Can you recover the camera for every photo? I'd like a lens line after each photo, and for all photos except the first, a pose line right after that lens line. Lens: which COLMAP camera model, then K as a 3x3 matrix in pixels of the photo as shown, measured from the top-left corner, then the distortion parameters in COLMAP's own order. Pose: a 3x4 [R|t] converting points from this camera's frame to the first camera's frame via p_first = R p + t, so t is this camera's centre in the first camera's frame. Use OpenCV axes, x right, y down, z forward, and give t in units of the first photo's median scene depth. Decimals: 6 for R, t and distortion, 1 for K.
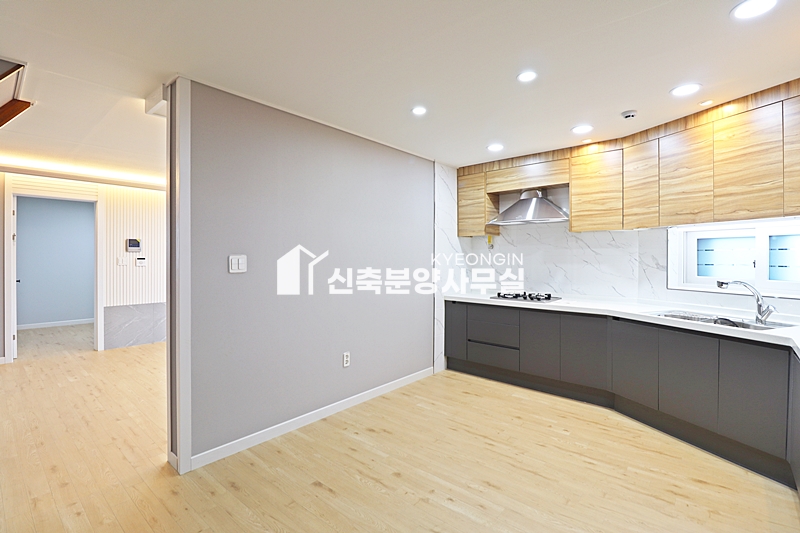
lens RADIAL K [[368.7, 0, 401.0], [0, 368.7, 259.5], [0, 0, 1]] dist [-0.002552, -0.012440]
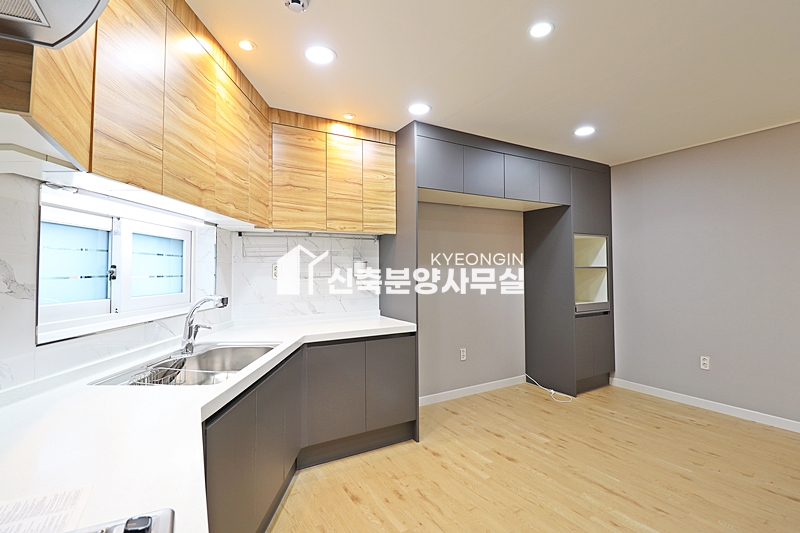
lens RADIAL K [[374.1, 0, 401.8], [0, 374.1, 259.5], [0, 0, 1]] dist [-0.000325, -0.012853]
pose [[-0.945901, 0.010987, 0.324270, 0.285733], [0.004902, 0.999796, -0.019578, 0.001723], [-0.324419, -0.016930, -0.945762, 1.413868]]
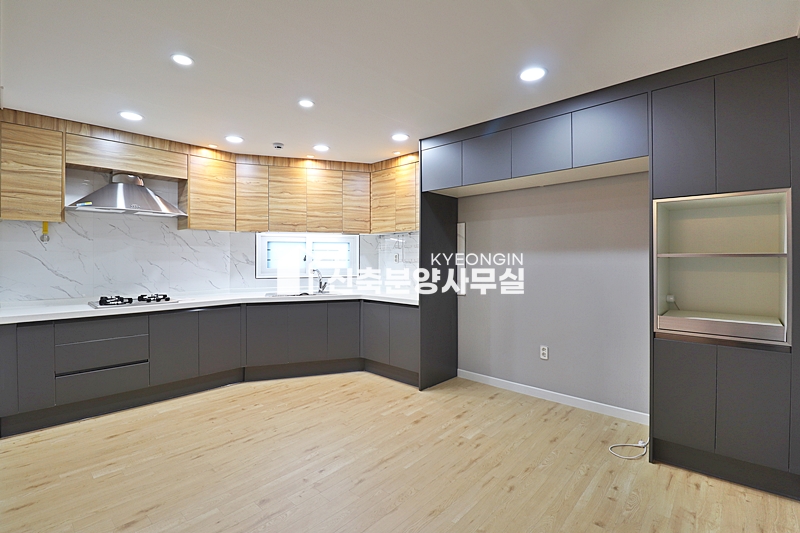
lens RADIAL K [[368.7, 0, 401.0], [0, 368.7, 259.5], [0, 0, 1]] dist [-0.002552, -0.012440]
pose [[0.033907, -0.006385, 0.999405, -0.665525], [0.006200, 0.999962, 0.006178, 0.007736], [-0.999406, 0.005986, 0.033945, 0.498252]]
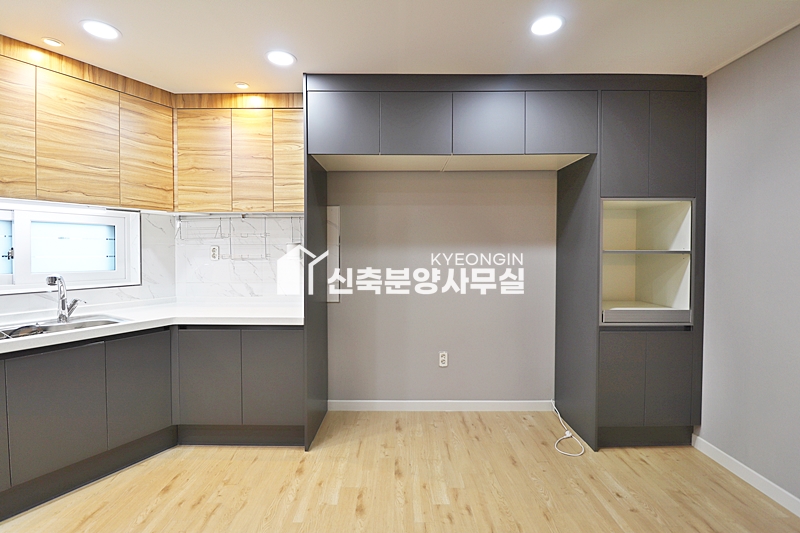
lens RADIAL K [[368.7, 0, 401.0], [0, 368.7, 259.5], [0, 0, 1]] dist [-0.002552, -0.012440]
pose [[-0.651024, -0.024461, 0.758663, -0.190170], [0.000357, 0.999471, 0.032532, -0.002830], [-0.759057, 0.021449, -0.650670, 0.847021]]
